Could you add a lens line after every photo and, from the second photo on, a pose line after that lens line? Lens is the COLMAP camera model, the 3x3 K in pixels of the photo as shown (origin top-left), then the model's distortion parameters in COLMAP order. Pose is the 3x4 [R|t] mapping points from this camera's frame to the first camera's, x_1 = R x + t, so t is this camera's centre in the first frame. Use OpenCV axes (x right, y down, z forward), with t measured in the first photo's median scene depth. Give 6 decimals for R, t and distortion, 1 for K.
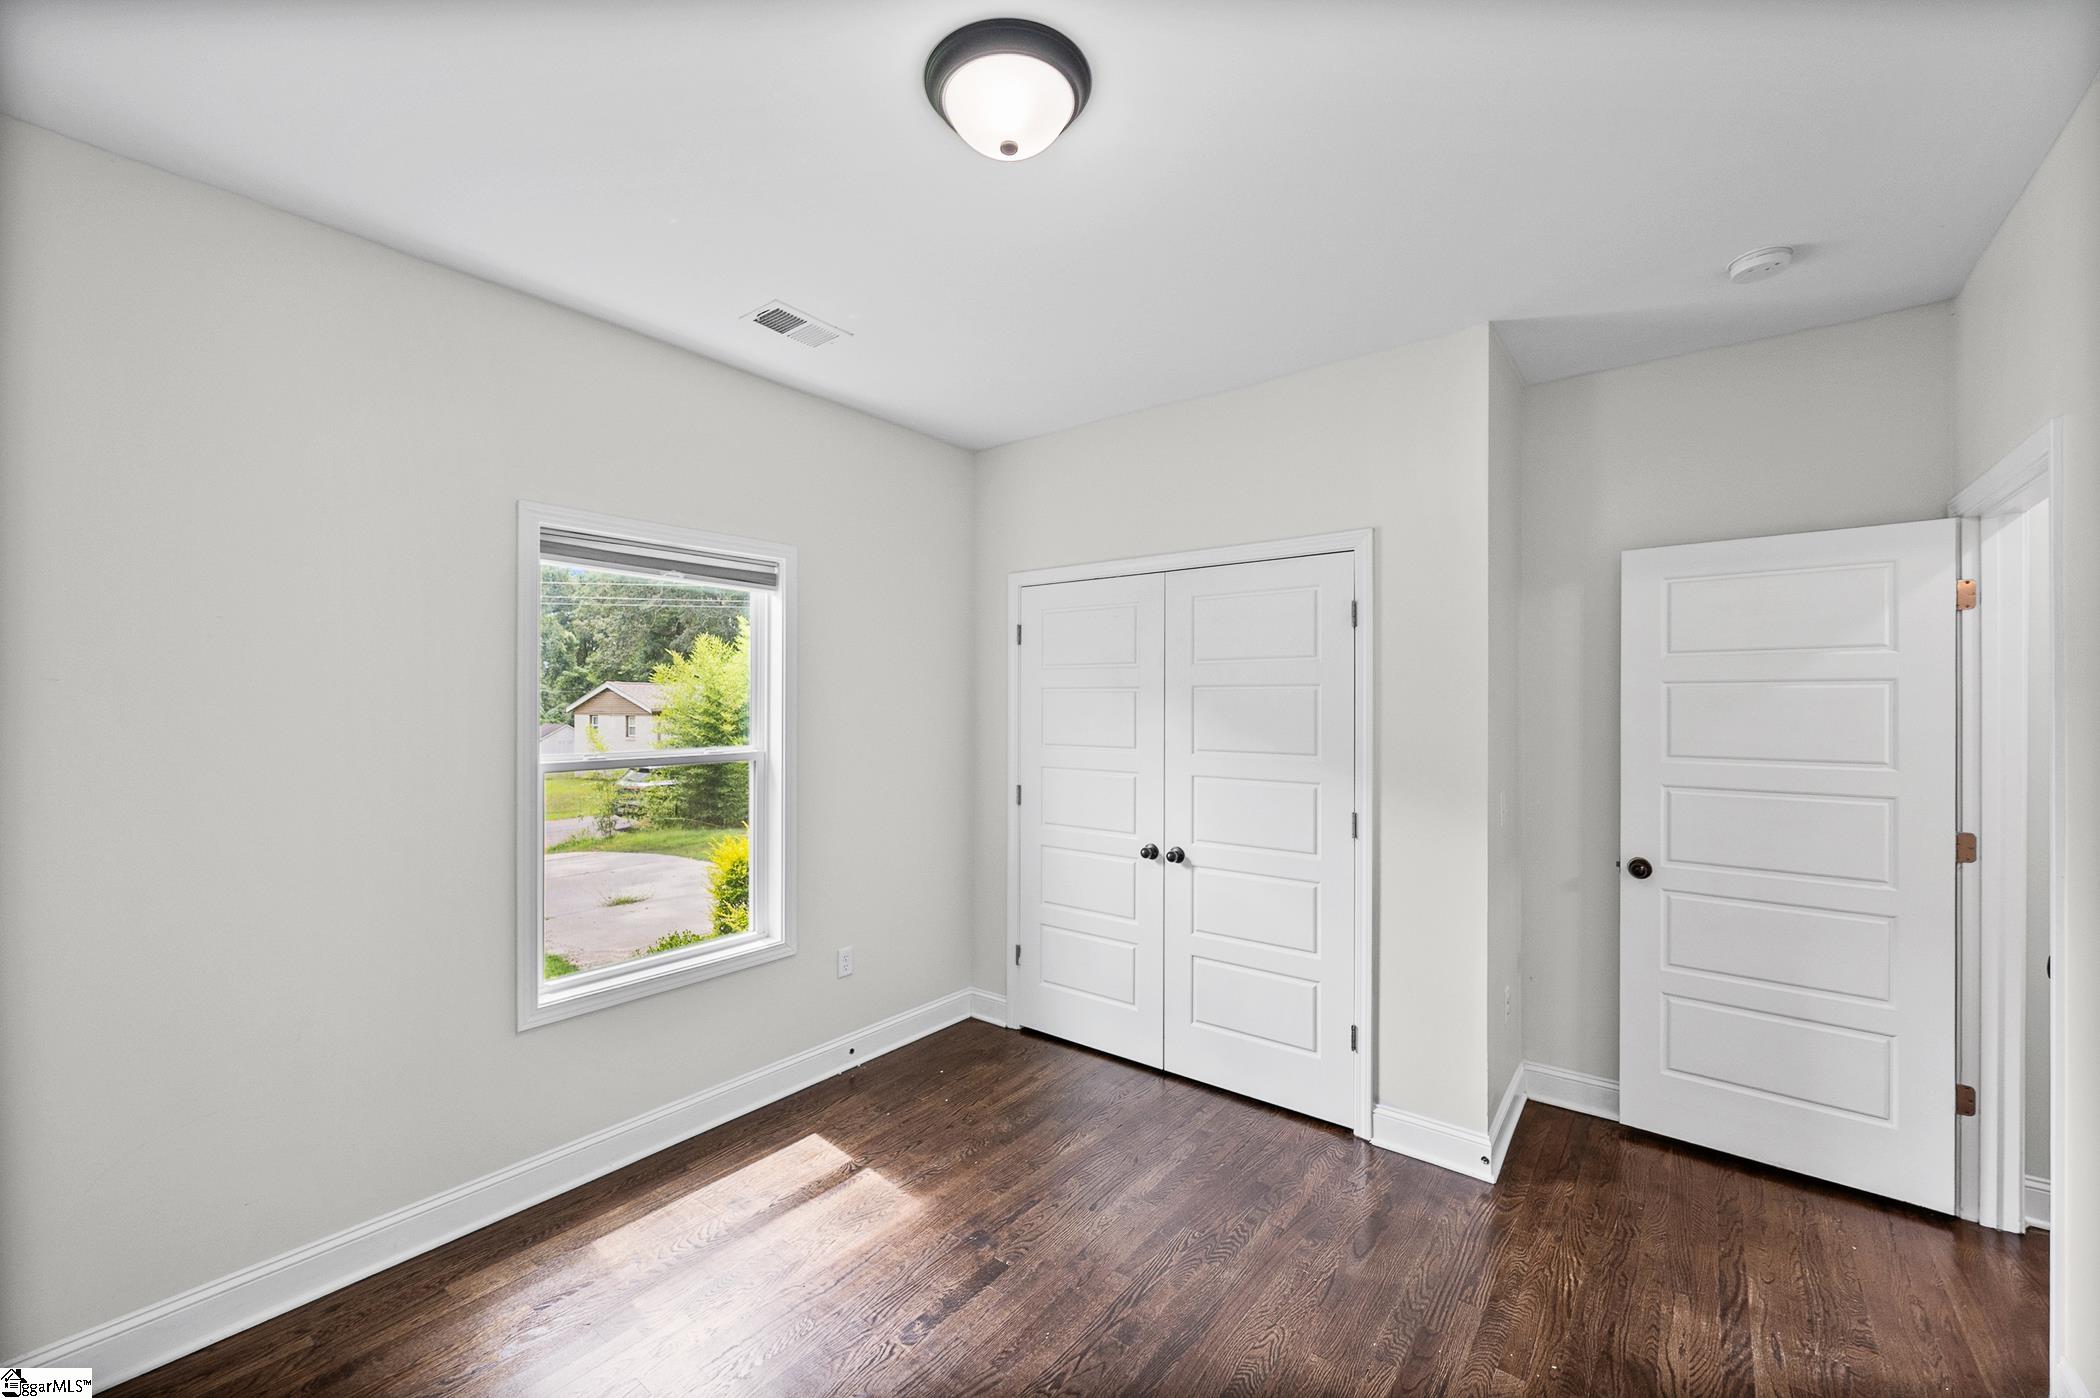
lens RADIAL K [[846.1, 0, 1046.0], [0, 846.1, 711.2], [0, 0, 1]] dist [-0.000658, -0.000201]
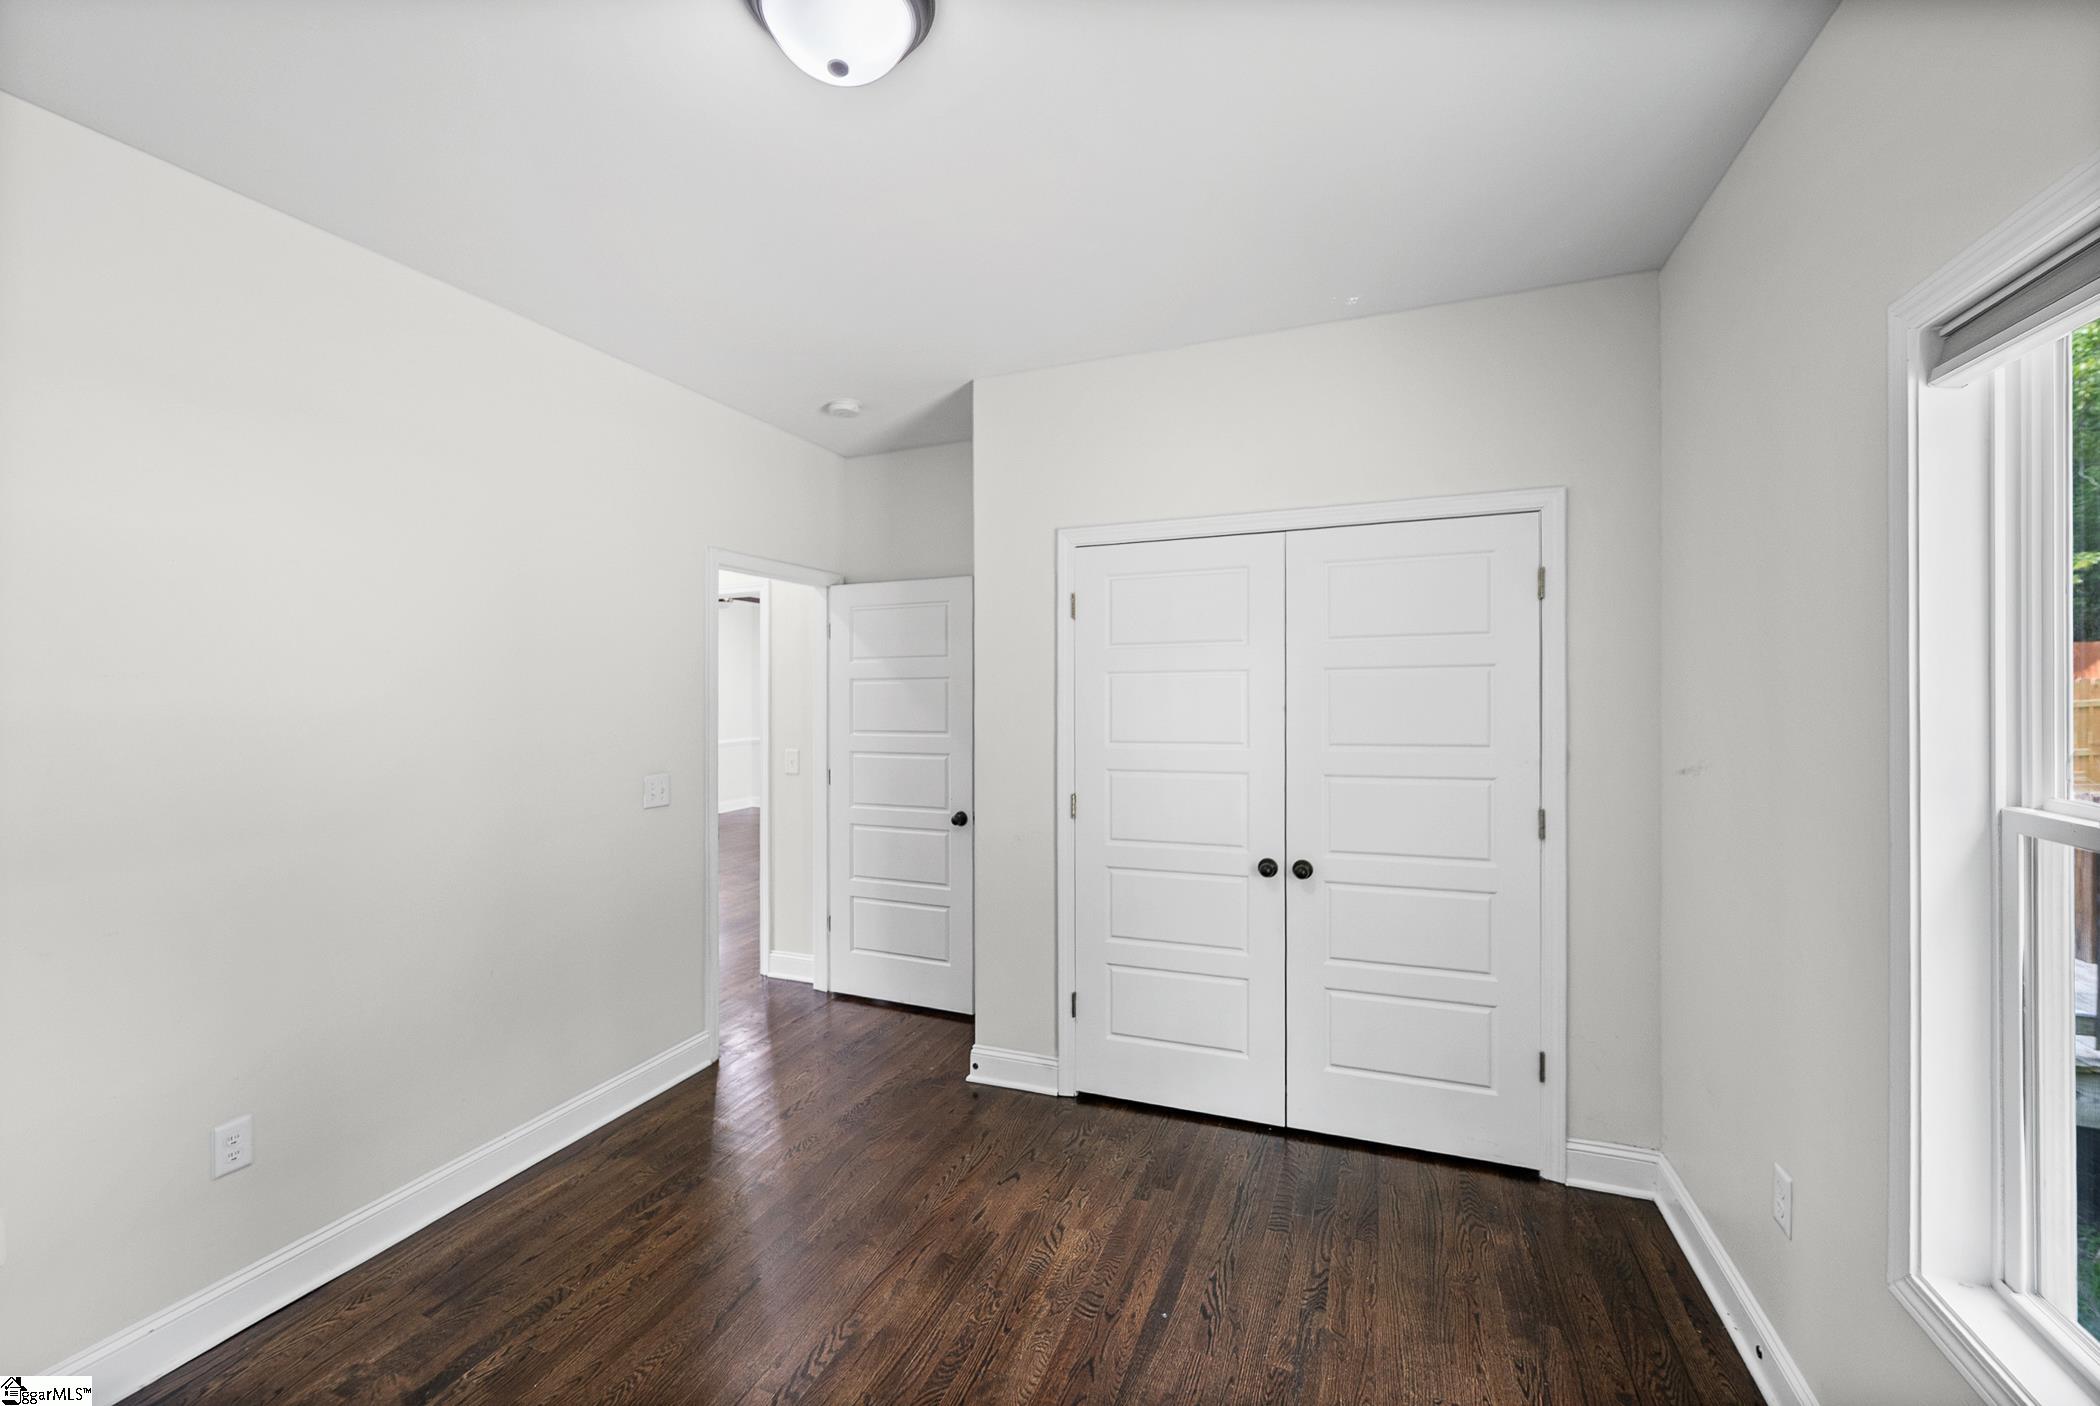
lens RADIAL K [[858.0, 0, 1051.6], [0, 858.0, 695.7], [0, 0, 1]] dist [0.000235, 0.000101]
pose [[0.955422, -0.012663, 0.294973, -0.328255], [0.014707, 0.999881, -0.004710, -0.001555], [-0.294878, 0.008839, 0.955494, 0.255625]]
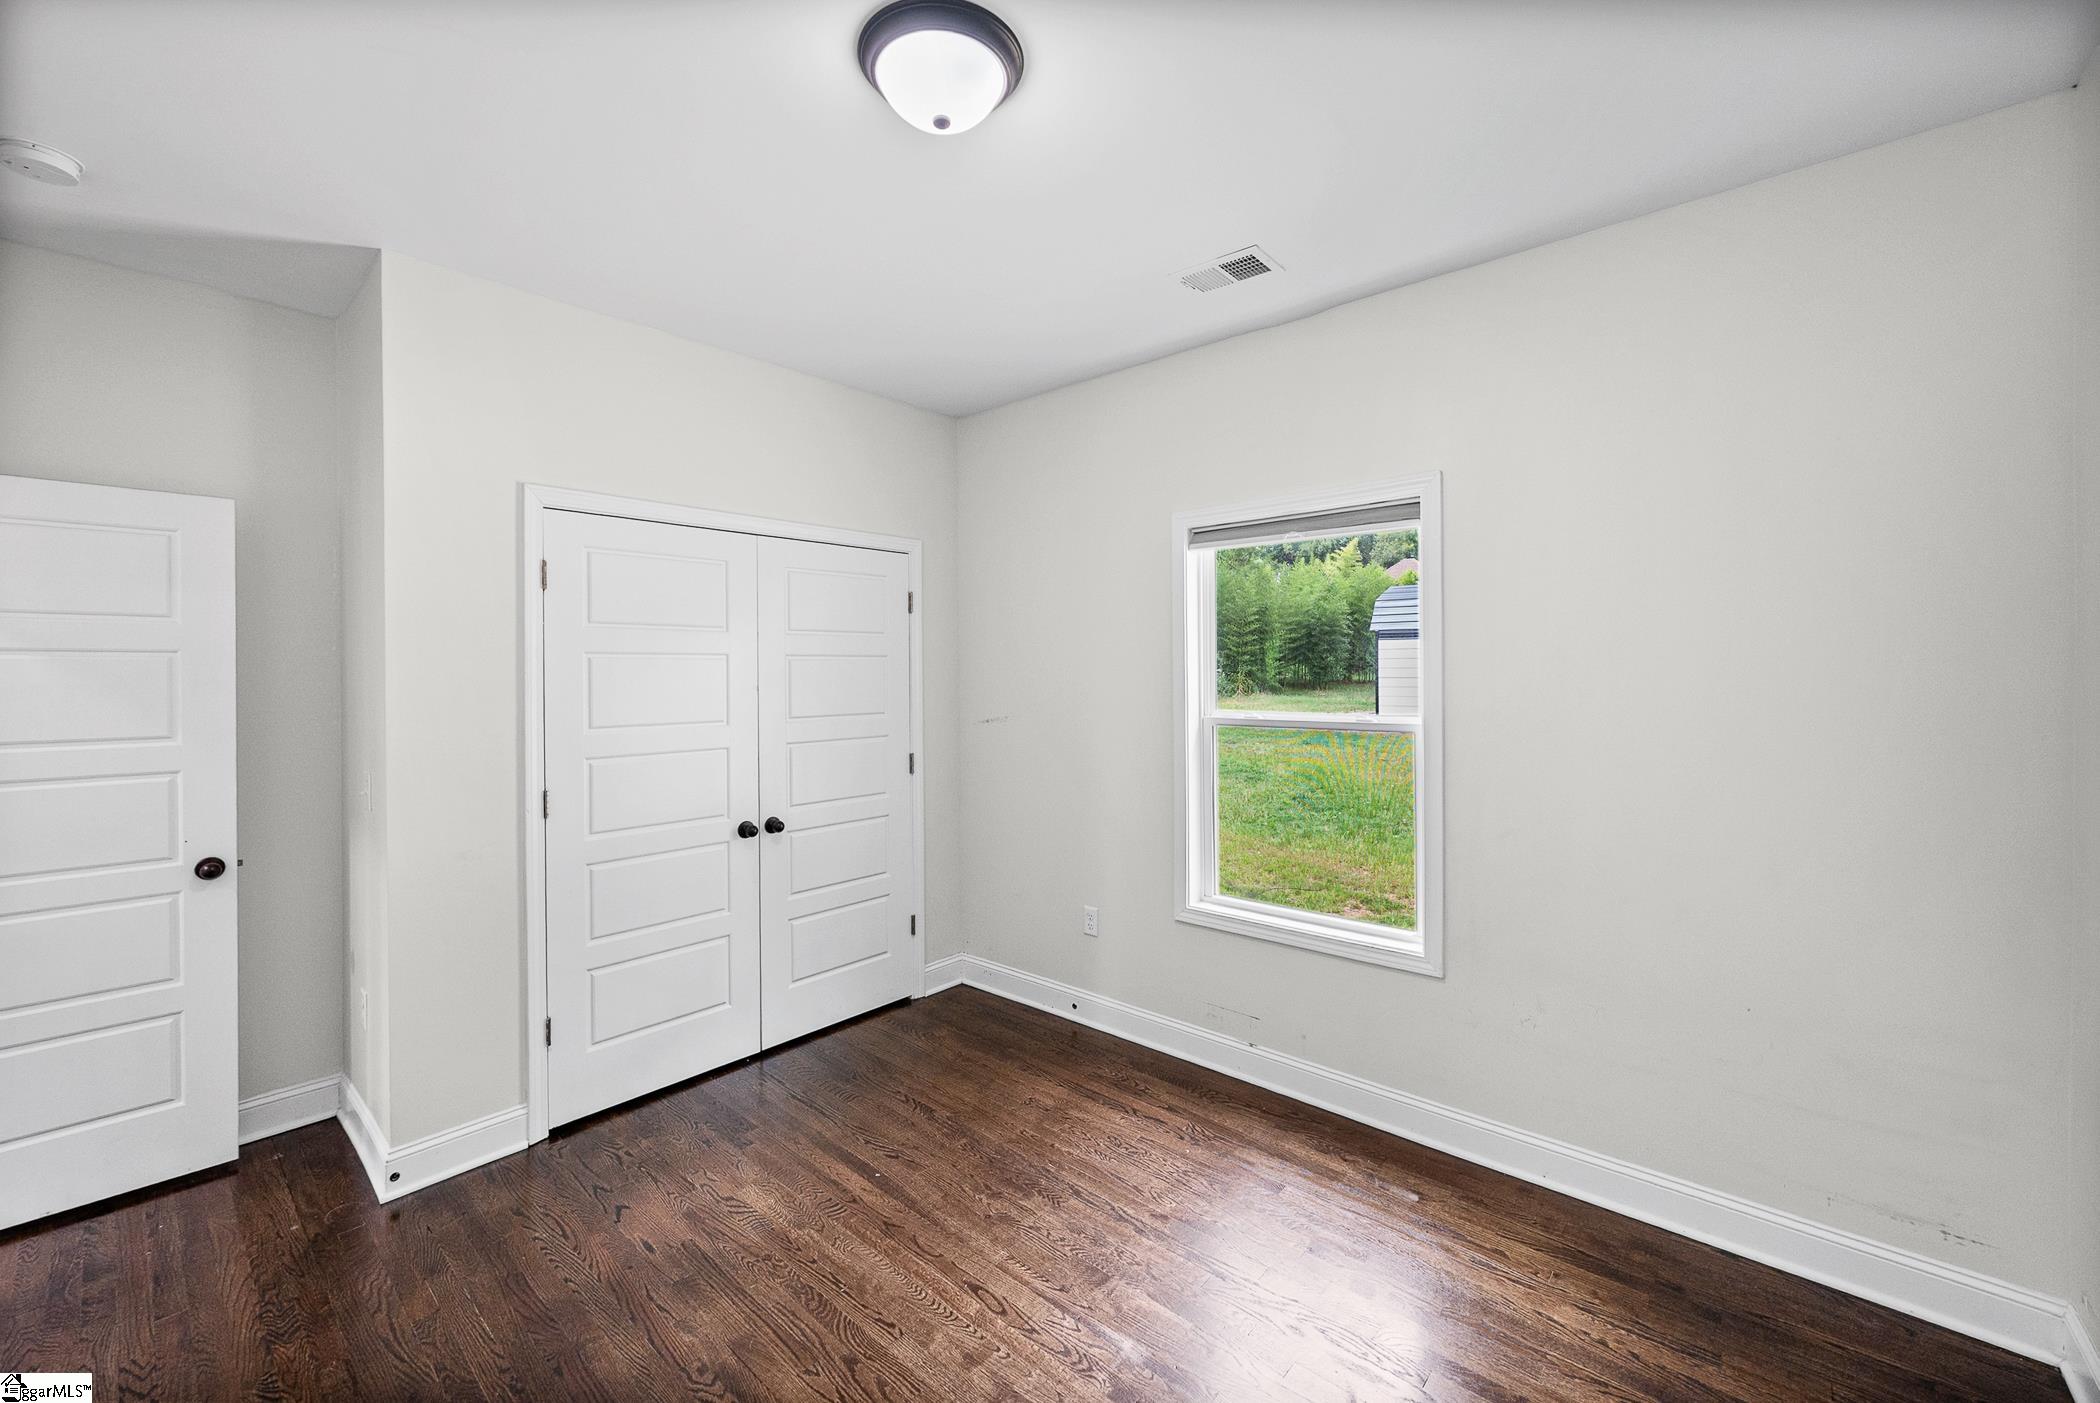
lens RADIAL K [[832.5, 0, 1050.7], [0, 832.5, 679.7], [0, 0, 1]] dist [0.000132, -0.000028]
pose [[0.052285, -0.010897, 0.998573, -0.789810], [0.016191, 0.999818, 0.010063, -0.003954], [-0.998501, 0.015642, 0.052452, 0.615444]]
